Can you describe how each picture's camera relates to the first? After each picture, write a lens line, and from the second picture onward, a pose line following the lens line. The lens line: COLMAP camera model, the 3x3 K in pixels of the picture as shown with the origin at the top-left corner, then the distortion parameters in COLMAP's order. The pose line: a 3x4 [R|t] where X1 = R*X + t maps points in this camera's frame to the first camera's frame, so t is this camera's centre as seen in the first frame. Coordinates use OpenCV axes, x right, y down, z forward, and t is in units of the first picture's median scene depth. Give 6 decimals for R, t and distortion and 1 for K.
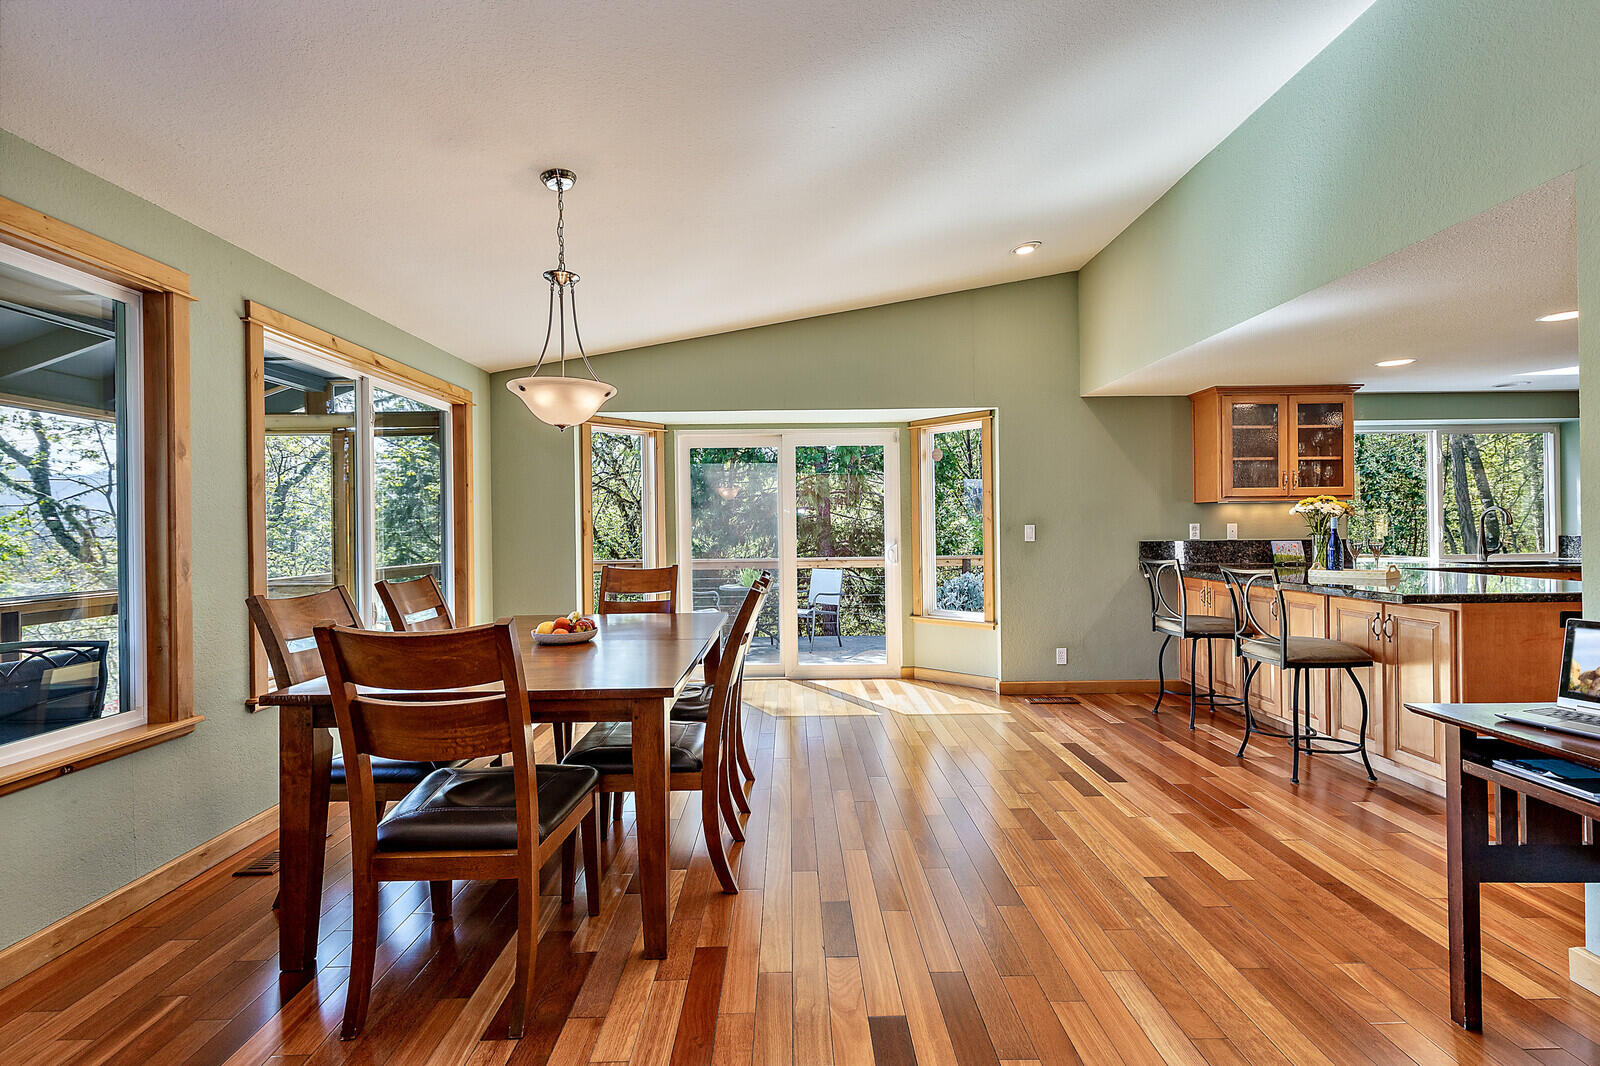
lens RADIAL K [[719.5, 0, 803.5], [0, 719.5, 528.1], [0, 0, 1]] dist [0.008752, -0.000078]
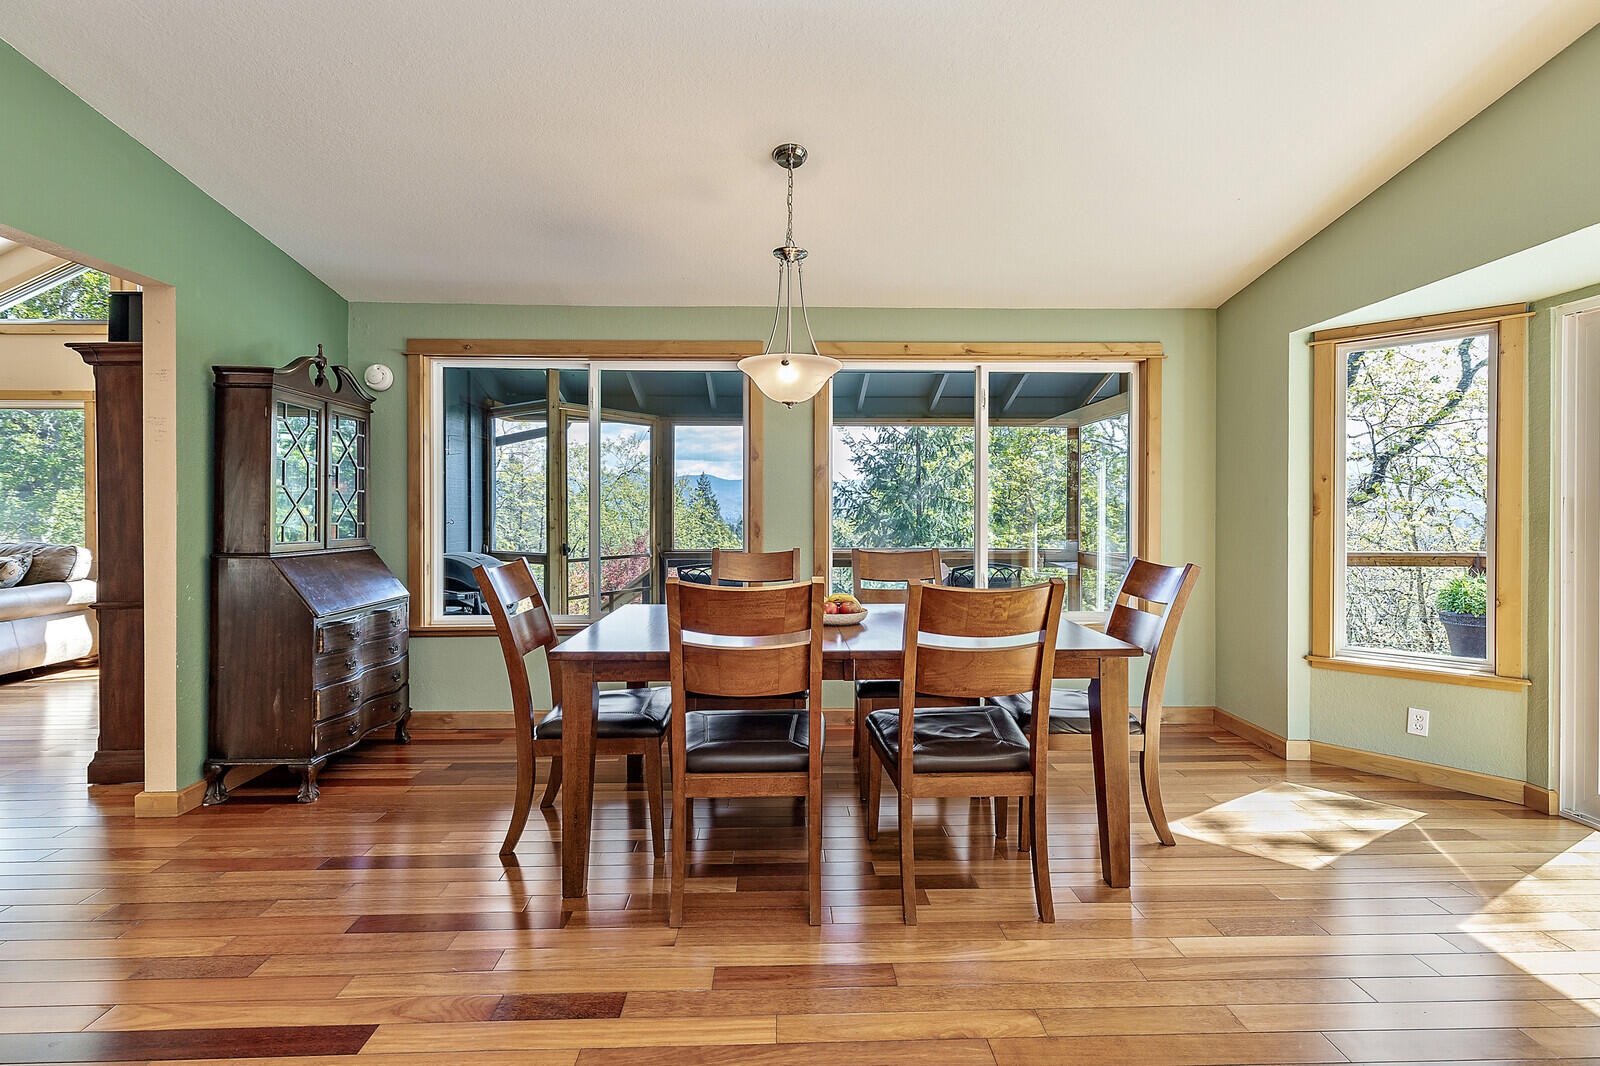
lens RADIAL K [[725.5, 0, 803.1], [0, 725.5, 517.1], [0, 0, 1]] dist [0.005072, 0.000295]
pose [[0.015347, 0.018720, -0.999707, 0.392935], [-0.000878, 0.999825, 0.018709, -0.000841], [0.999882, 0.000591, 0.015360, 0.582759]]
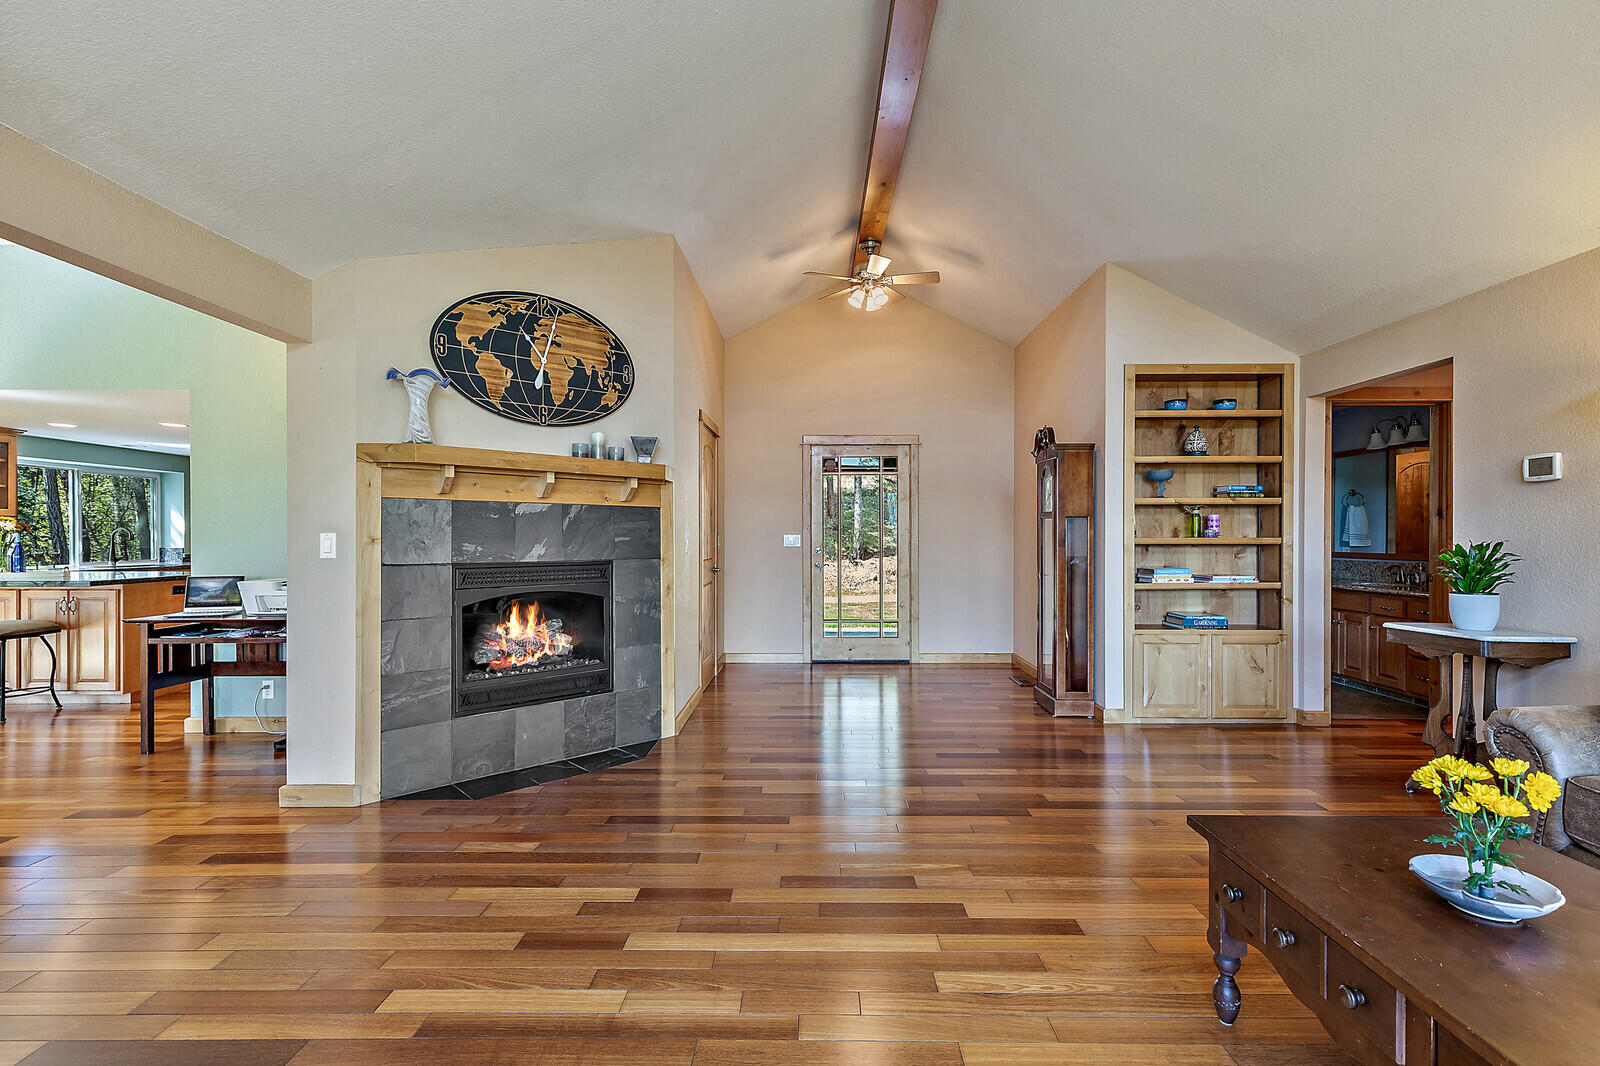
lens RADIAL K [[730.0, 0, 808.1], [0, 730.0, 537.1], [0, 0, 1]] dist [0.005491, -0.000043]
pose [[0.021031, 0.012305, 0.999703, -0.520462], [0.000912, 0.999924, -0.012327, 0.008103], [-0.999778, 0.001171, 0.021019, -0.432949]]
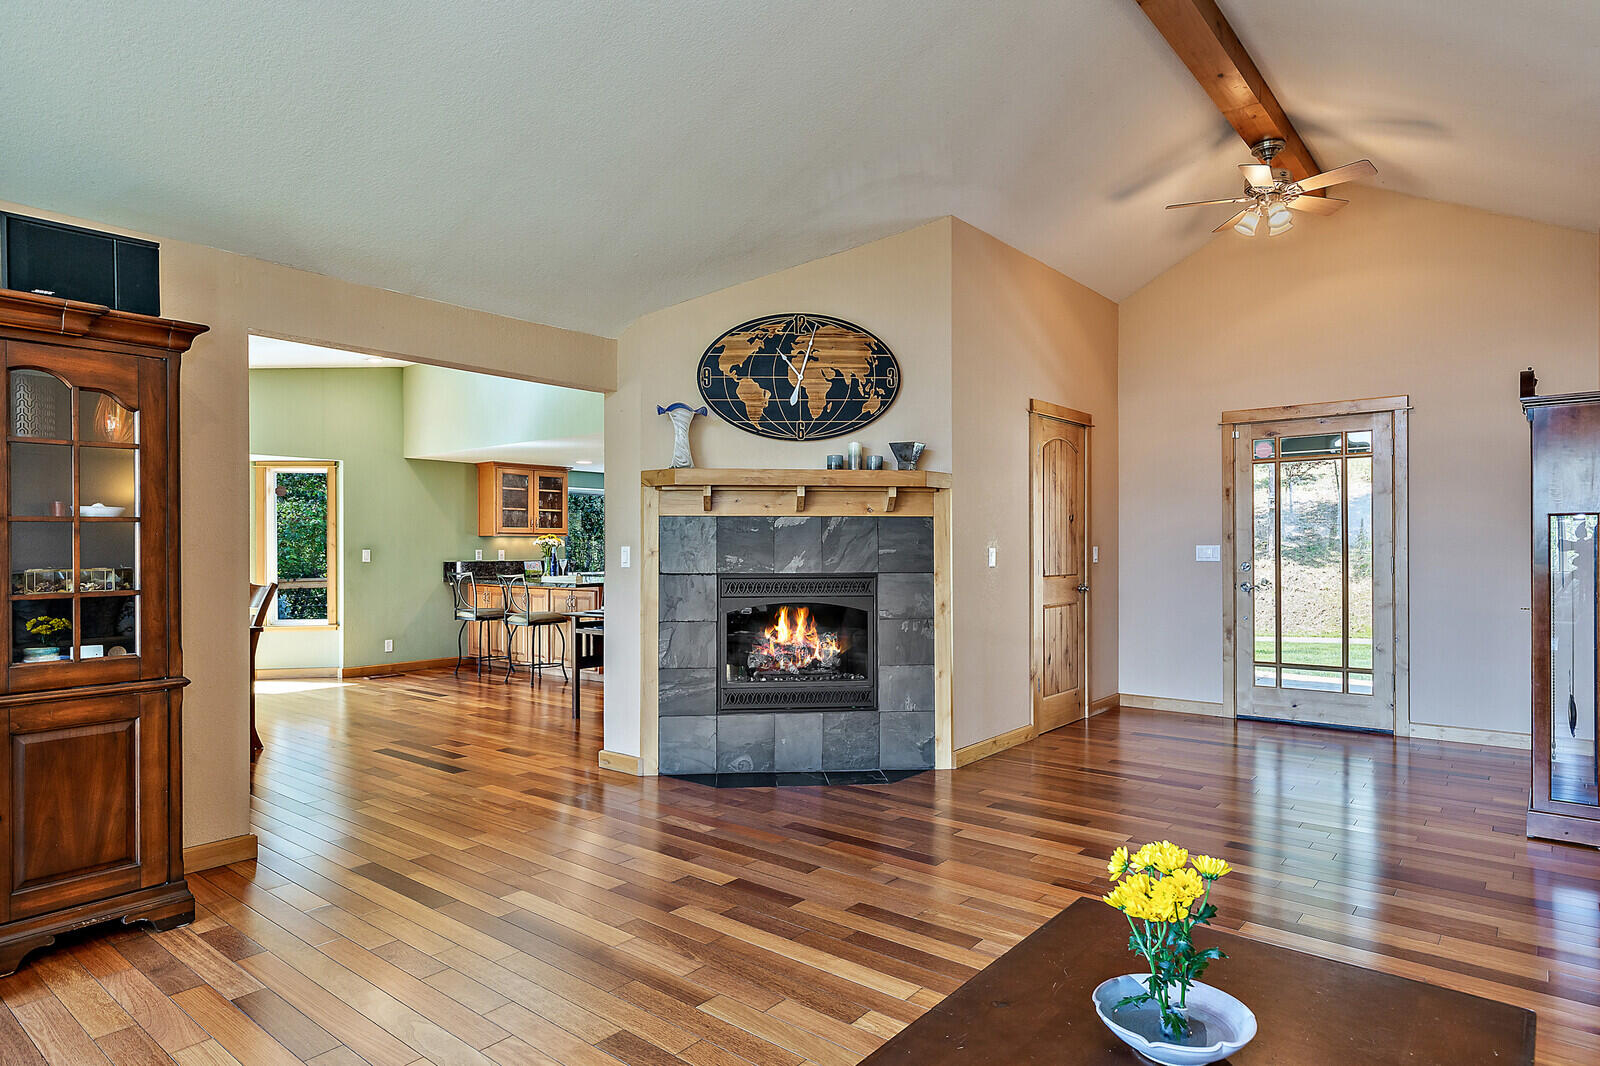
lens RADIAL K [[904.6, 0, 808.6], [0, 904.6, 546.0], [0, 0, 1]] dist [0.008525, 0.000556]
pose [[0.641441, 0.013376, 0.767056, -0.498227], [-0.005249, 0.999901, -0.013047, 0.007249], [-0.767155, 0.004342, 0.641447, -0.789100]]
